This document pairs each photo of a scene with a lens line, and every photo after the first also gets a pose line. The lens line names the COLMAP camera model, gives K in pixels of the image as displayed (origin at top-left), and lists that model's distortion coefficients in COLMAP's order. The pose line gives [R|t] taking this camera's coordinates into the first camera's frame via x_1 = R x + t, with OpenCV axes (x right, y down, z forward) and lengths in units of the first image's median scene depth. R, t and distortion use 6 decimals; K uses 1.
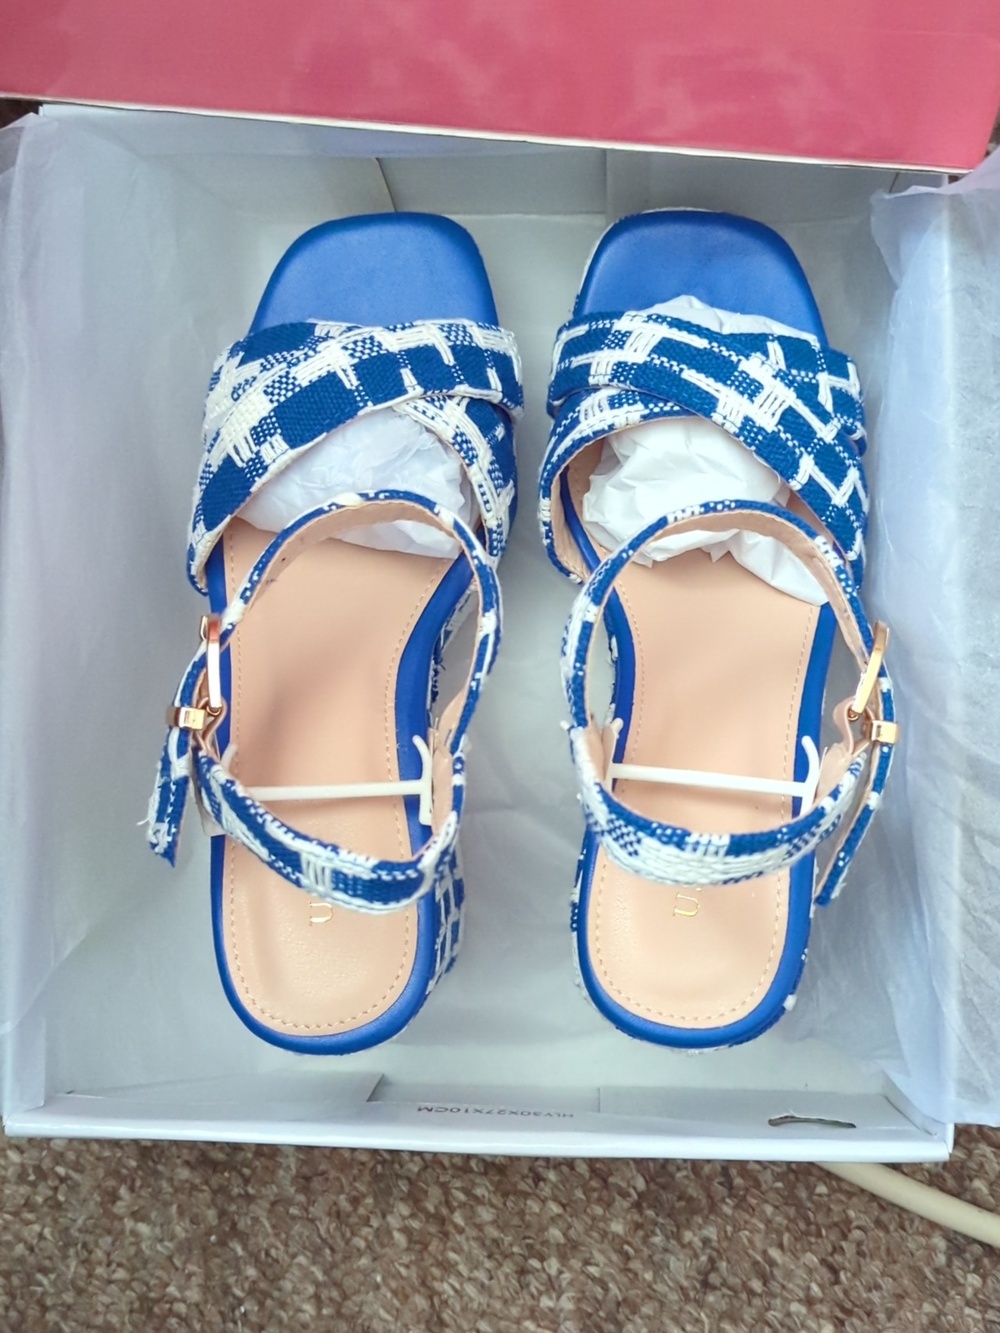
lens RADIAL K [[1635.6, 0, 500.0], [0, 1635.6, 666.5], [0, 0, 1]] dist [-0.000146, -0.007687]
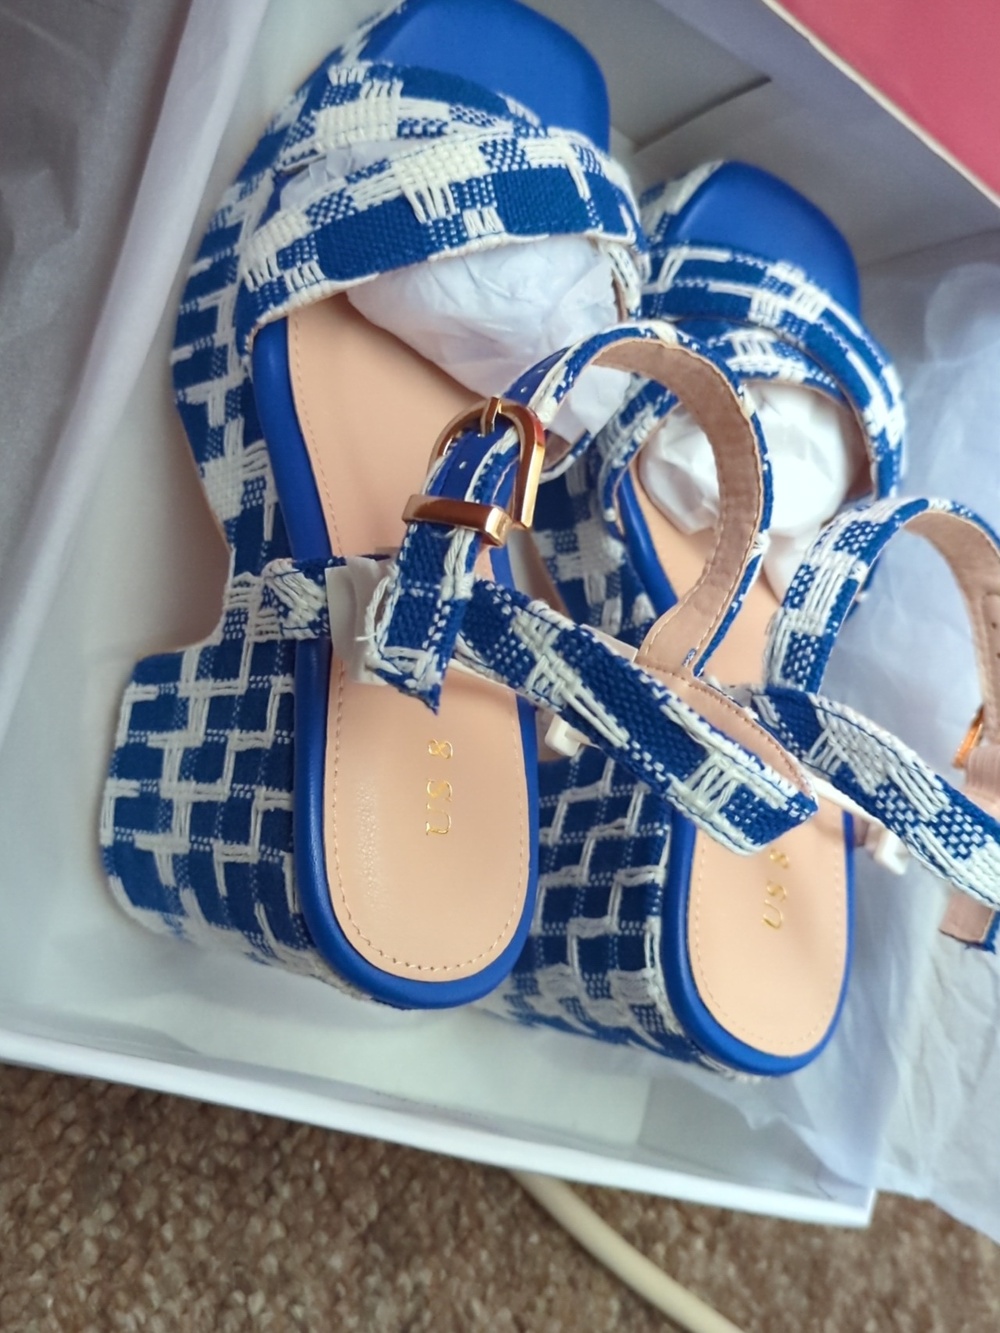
lens RADIAL K [[1635.6, 0, 500.0], [0, 1635.6, 666.5], [0, 0, 1]] dist [-0.000146, -0.007687]
pose [[0.745224, 0.301941, 0.594536, -0.521663], [-0.285819, 0.950188, -0.124301, 0.157339], [-0.602453, -0.077298, 0.794403, 0.364560]]
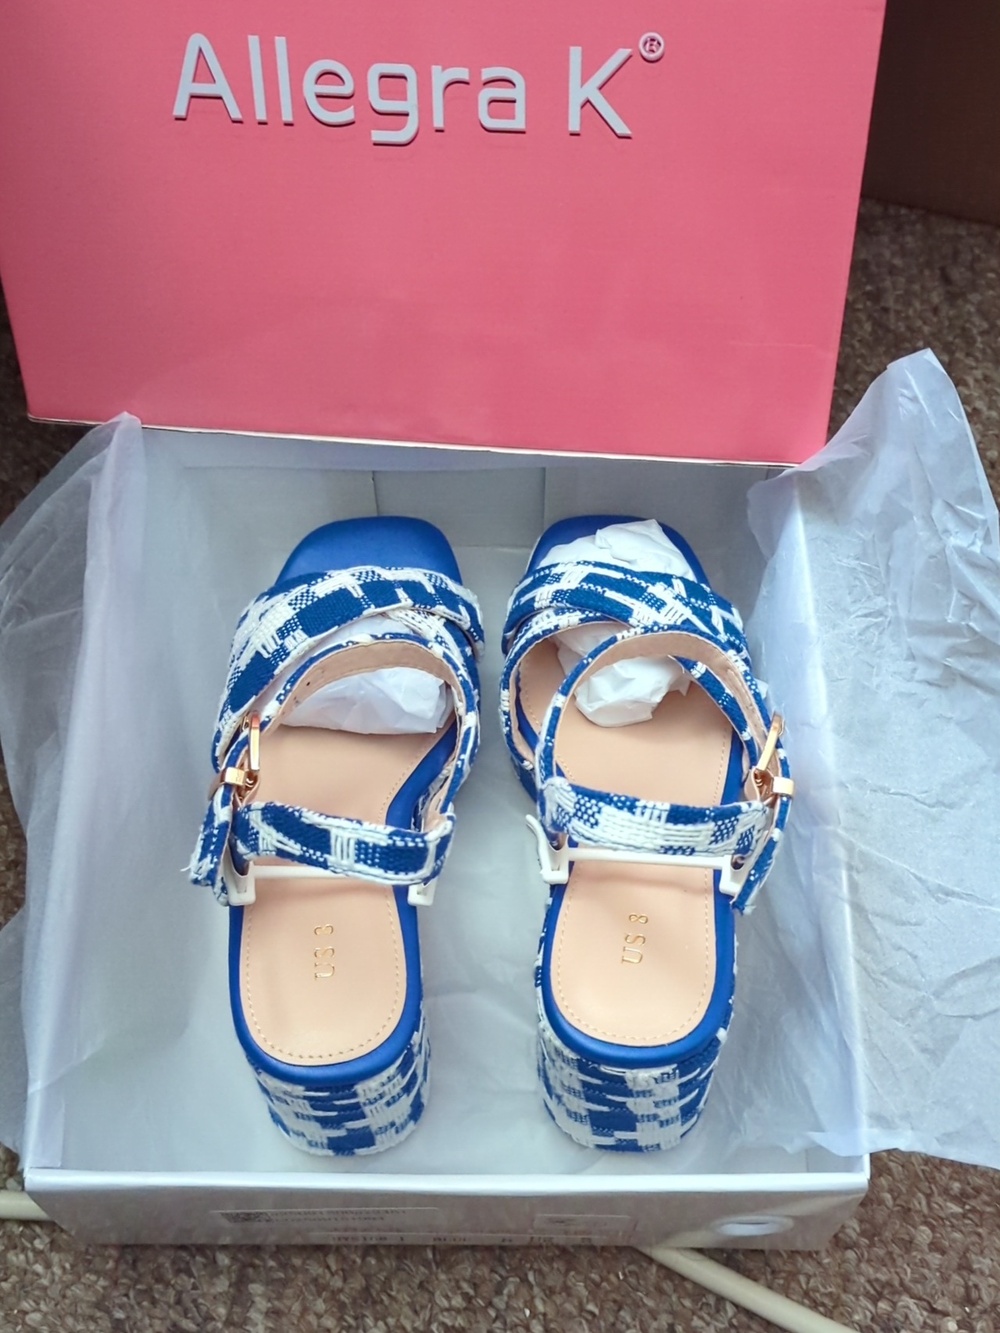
lens RADIAL K [[1597.7, 0, 510.9], [0, 1597.7, 665.5], [0, 0, 1]] dist [0.024771, -0.027461]
pose [[0.997068, 0.021351, 0.073483, -0.060964], [0.011389, 0.908184, -0.418415, 0.407649], [-0.075670, 0.418025, 0.905278, -0.137225]]
